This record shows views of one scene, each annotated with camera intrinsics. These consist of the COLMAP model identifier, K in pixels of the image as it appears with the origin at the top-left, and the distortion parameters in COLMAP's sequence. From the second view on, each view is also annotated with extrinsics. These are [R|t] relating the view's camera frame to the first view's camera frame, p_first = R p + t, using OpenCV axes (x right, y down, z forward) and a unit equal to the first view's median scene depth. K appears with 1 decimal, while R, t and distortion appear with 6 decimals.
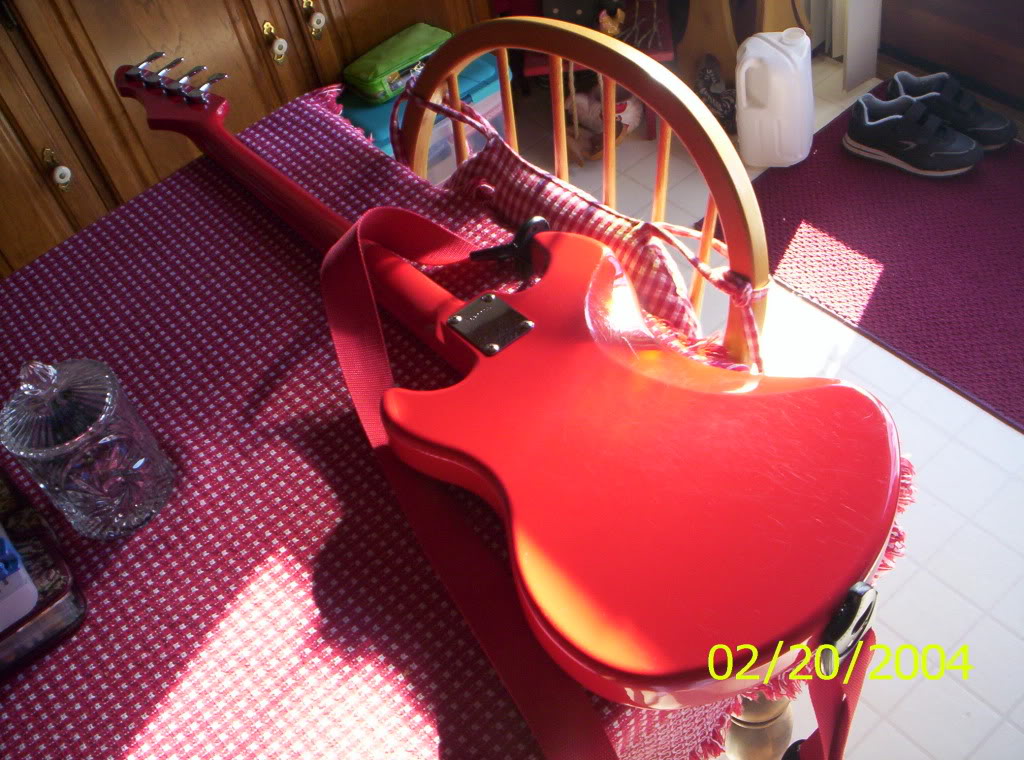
lens RADIAL K [[1017.5, 0, 512.0], [0, 1017.5, 380.0], [0, 0, 1]] dist [-0.133610, 0.030711]
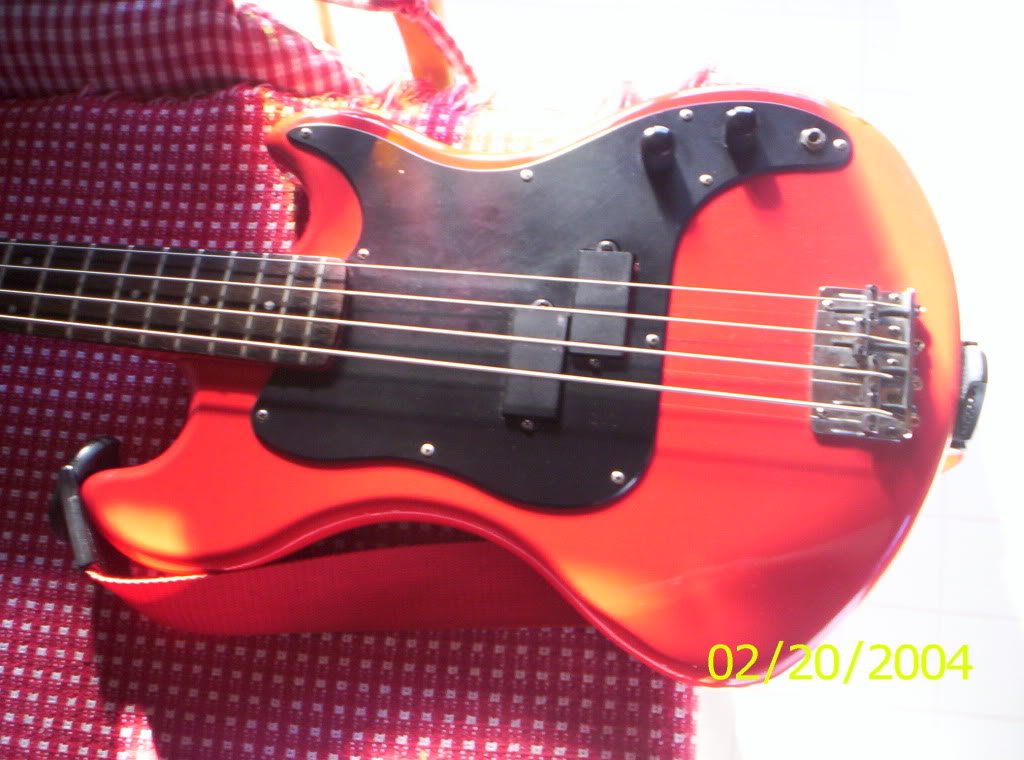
lens RADIAL K [[1088.0, 0, 512.0], [0, 1088.0, 380.0], [0, 0, 1]] dist [-0.113287, 0.024326]
pose [[0.733405, -0.627065, 0.262499, -0.076334], [0.517600, 0.765437, 0.382356, -0.134621], [-0.440689, -0.144552, 0.885945, 0.296011]]
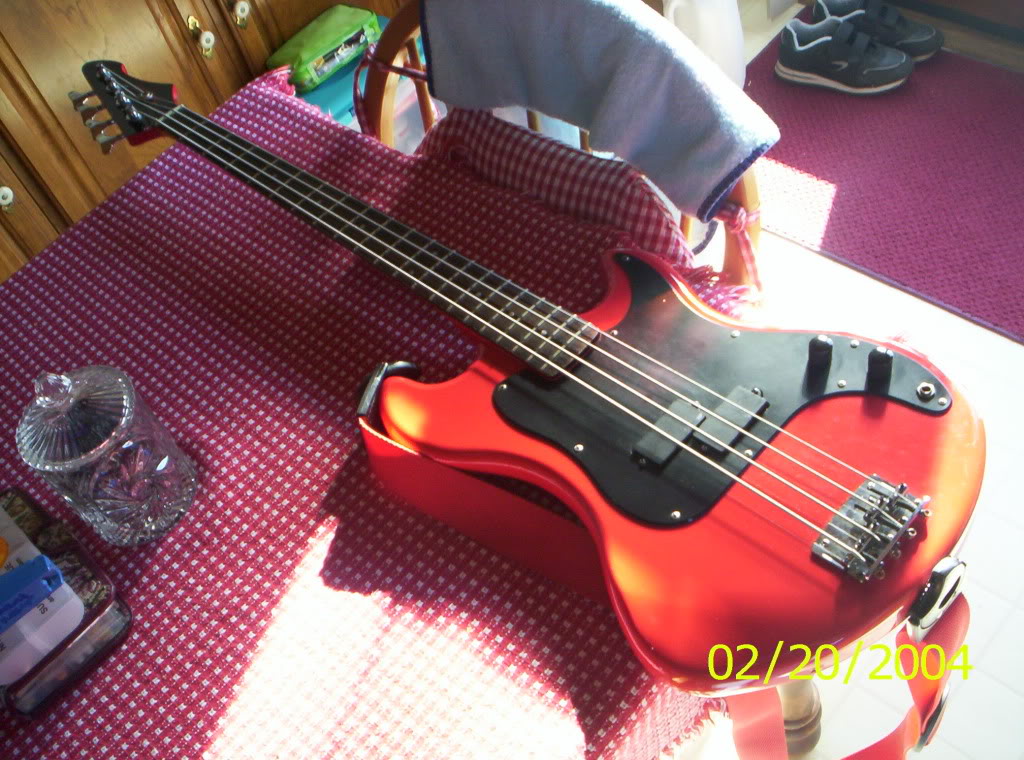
lens RADIAL K [[1017.5, 0, 512.0], [0, 1017.5, 380.0], [0, 0, 1]] dist [-0.133610, 0.030711]
pose [[0.990625, -0.129640, 0.043075, -0.061251], [0.128236, 0.991163, 0.033920, 0.011931], [-0.047091, -0.028079, 0.998496, -0.002154]]
